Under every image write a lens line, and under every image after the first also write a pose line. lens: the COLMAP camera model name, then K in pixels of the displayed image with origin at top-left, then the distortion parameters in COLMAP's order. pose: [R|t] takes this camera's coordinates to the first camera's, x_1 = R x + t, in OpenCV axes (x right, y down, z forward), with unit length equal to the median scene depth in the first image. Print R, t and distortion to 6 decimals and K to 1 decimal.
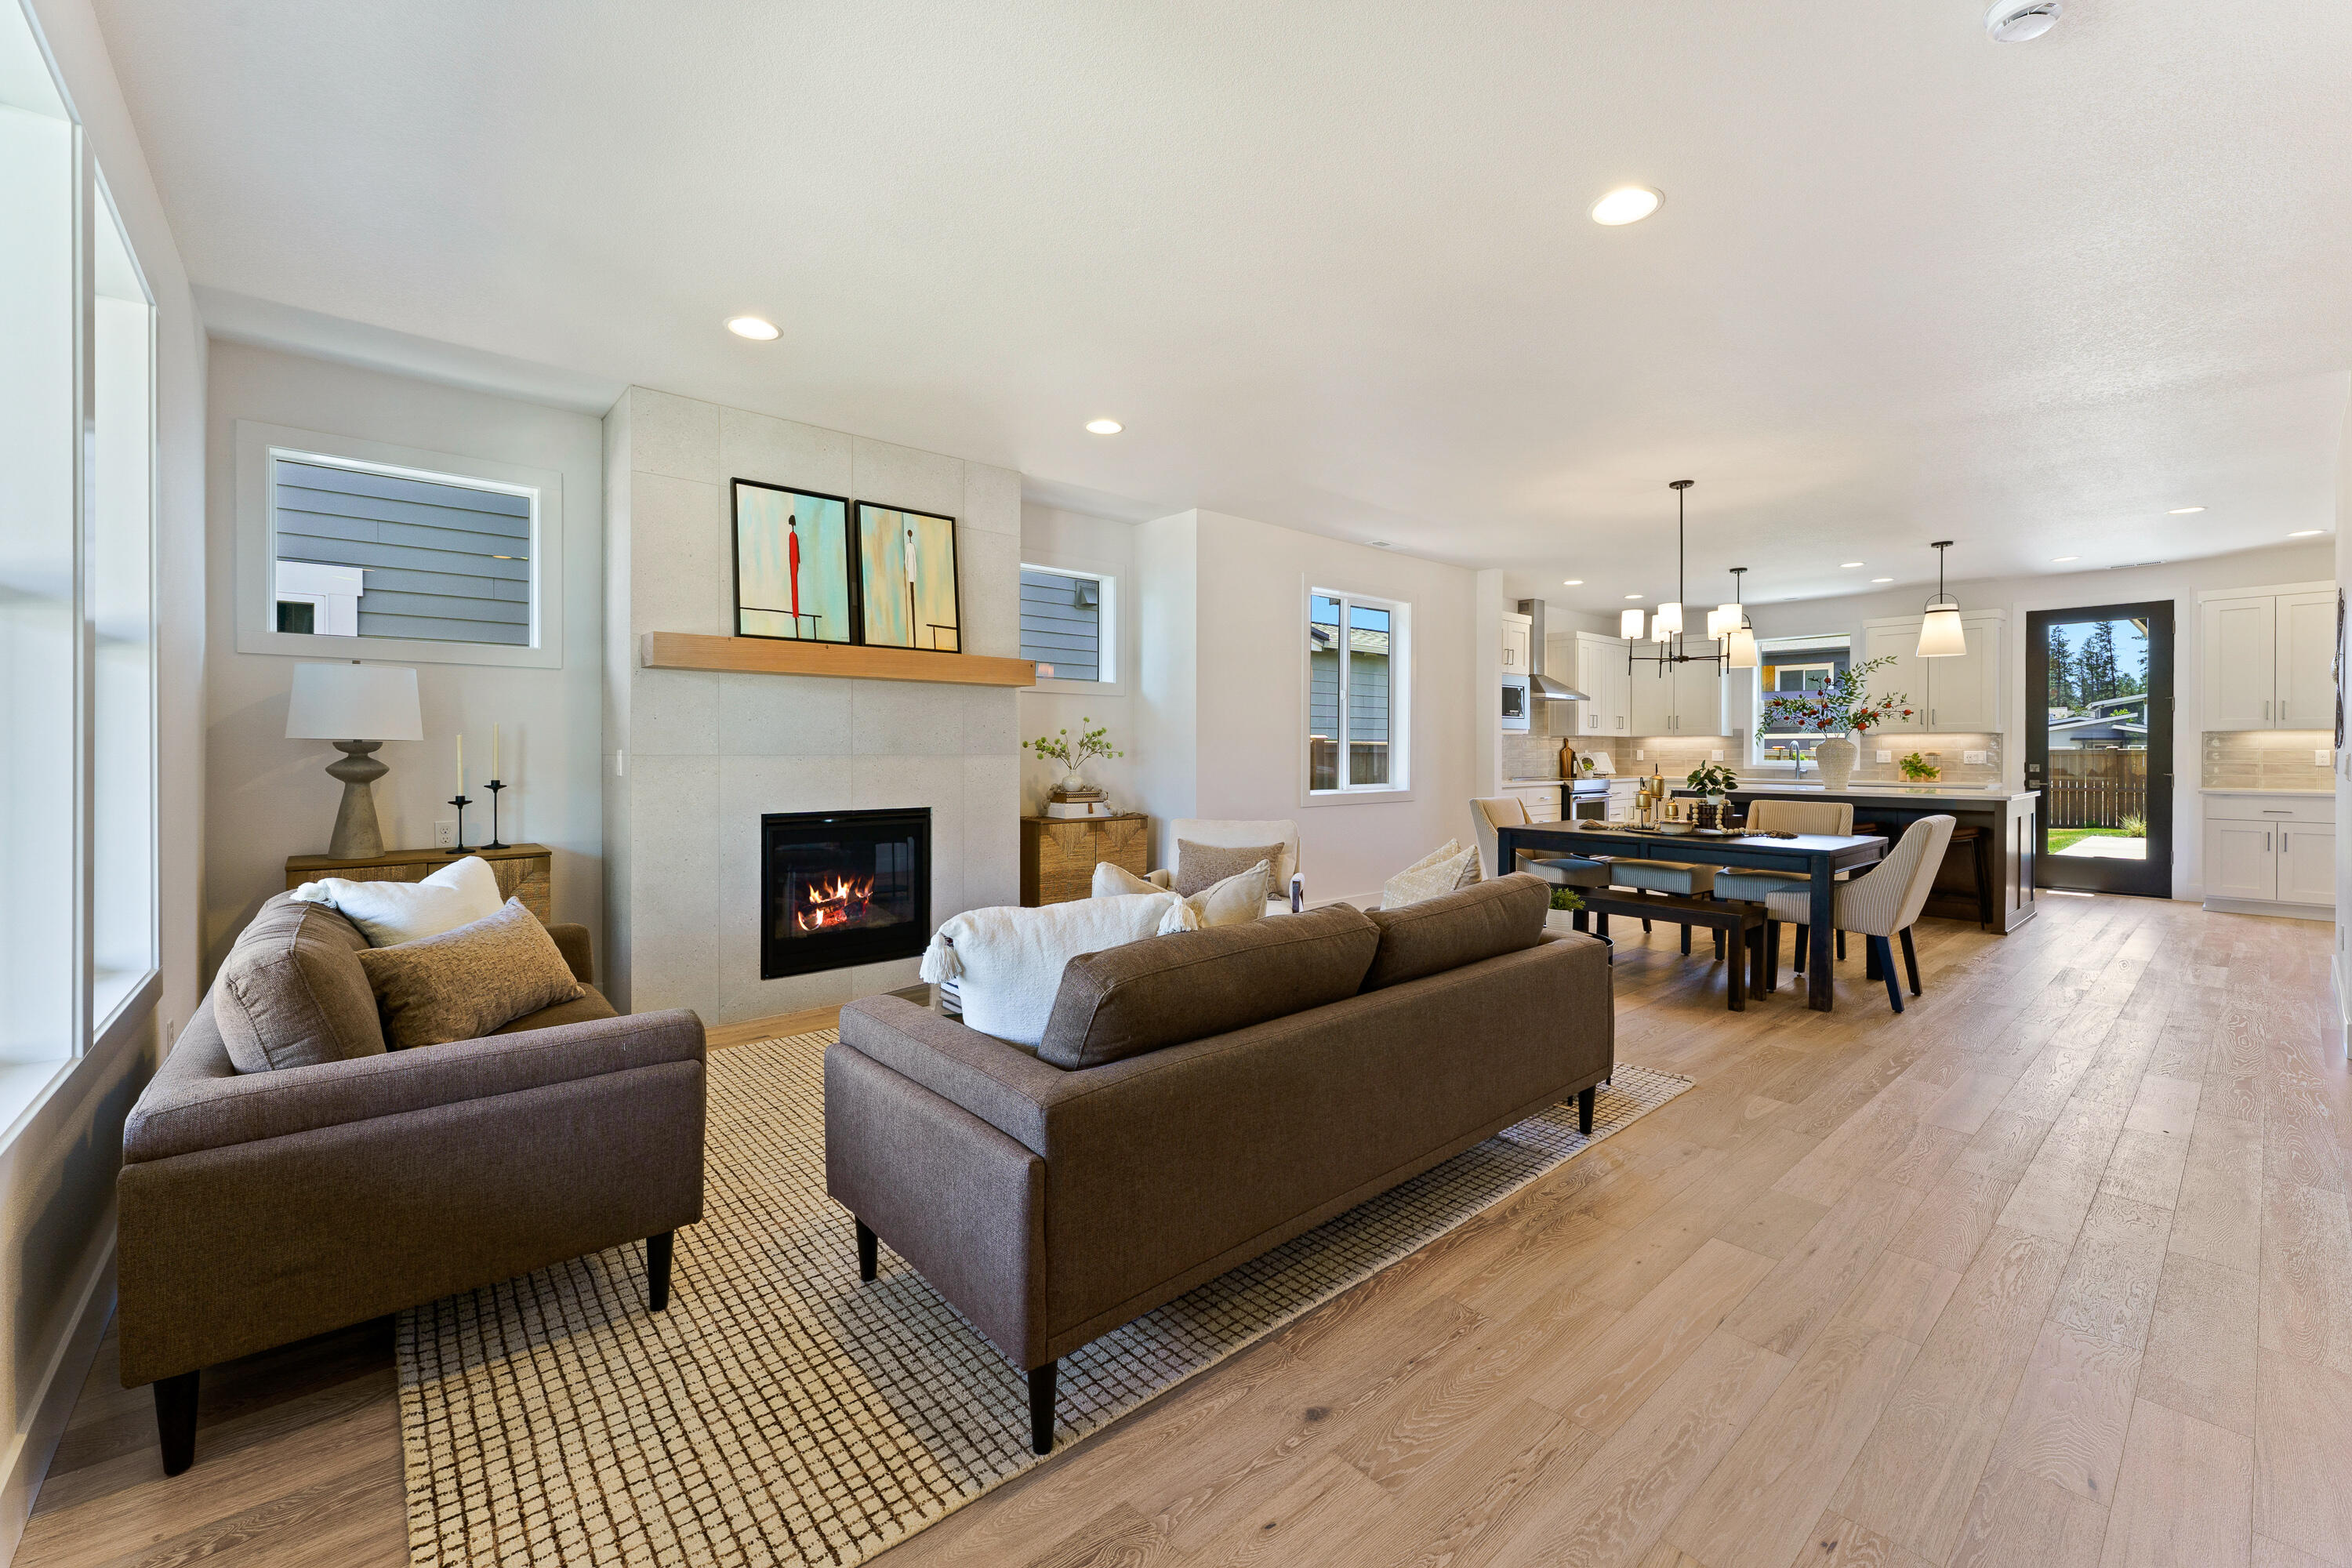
lens RADIAL K [[968.8, 0, 1185.1], [0, 968.8, 752.9], [0, 0, 1]] dist [-0.000663, -0.000043]
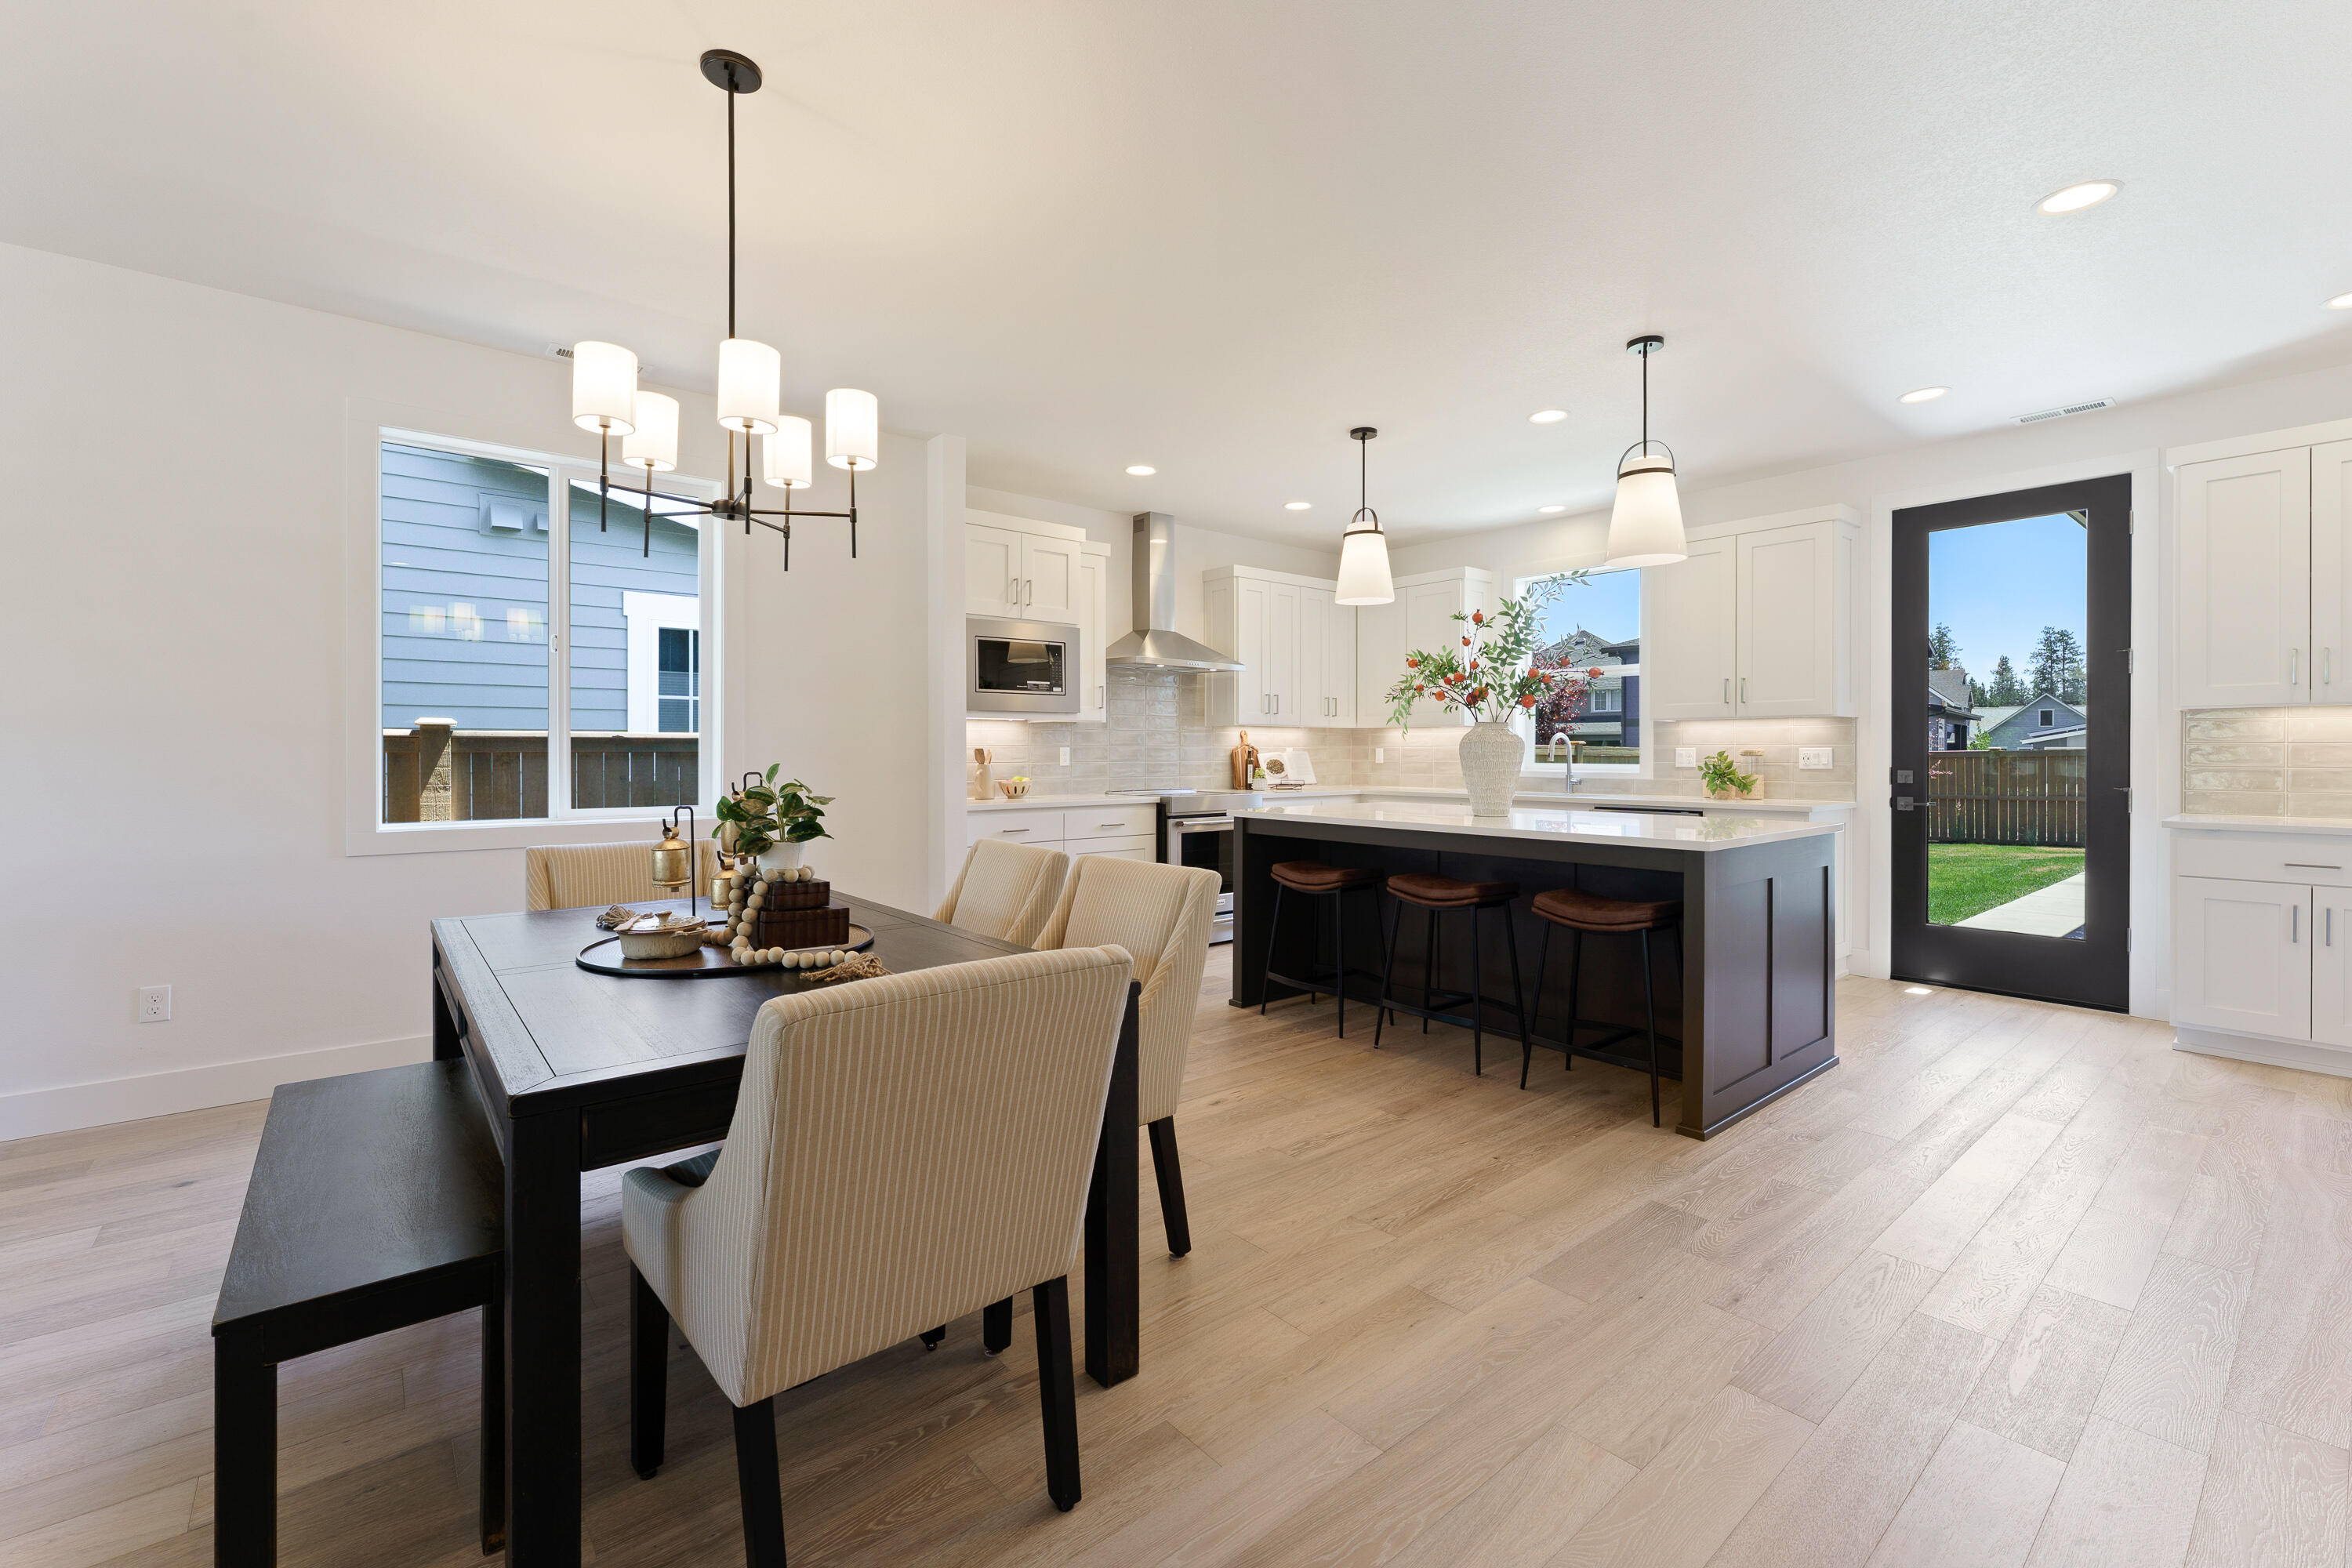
lens RADIAL K [[1004.5, 0, 1191.5], [0, 1004.5, 751.0], [0, 0, 1]] dist [-0.002067, 0.000185]
pose [[0.999741, -0.001104, -0.022715, 0.529991], [0.001011, 0.999991, -0.004082, 0.002527], [0.022720, 0.004058, 0.999734, 0.442087]]
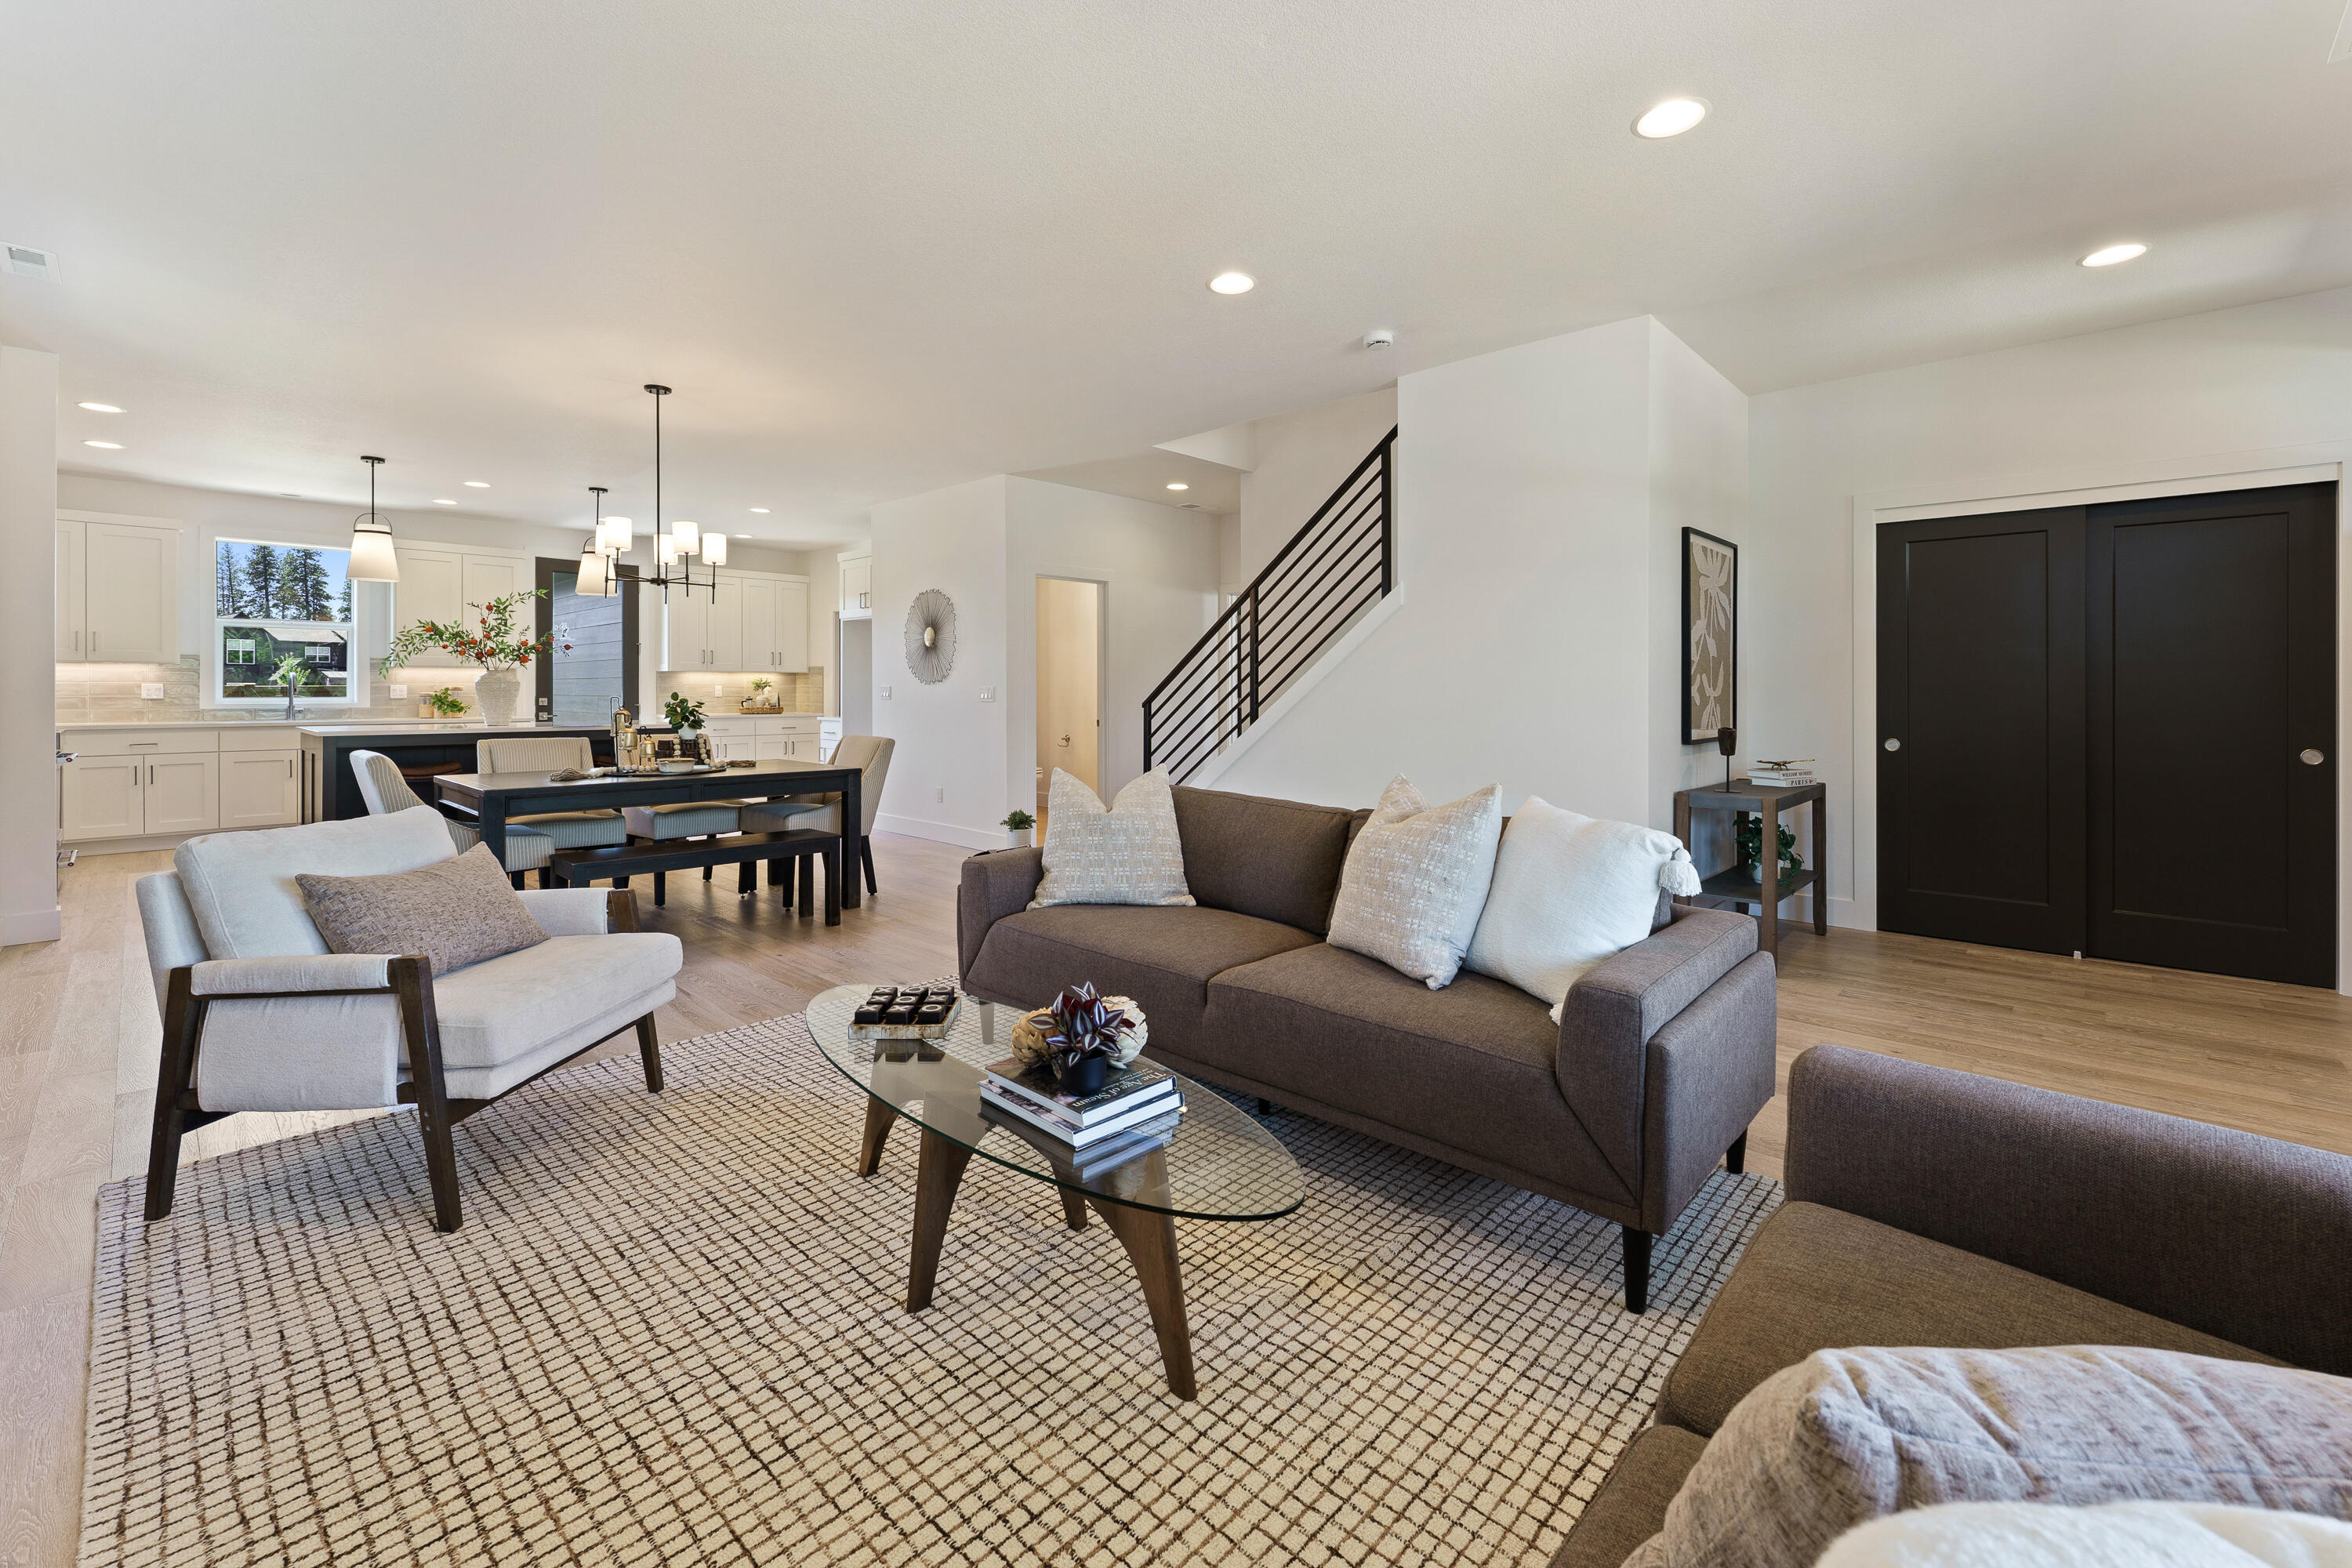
lens RADIAL K [[969.8, 0, 1178.2], [0, 969.8, 691.6], [0, 0, 1]] dist [-0.001352, -0.000392]
pose [[-0.093701, -0.001444, 0.995599, -0.325555], [0.001086, 0.999998, 0.001553, 0.004066], [-0.995600, 0.001227, -0.093700, 0.446512]]
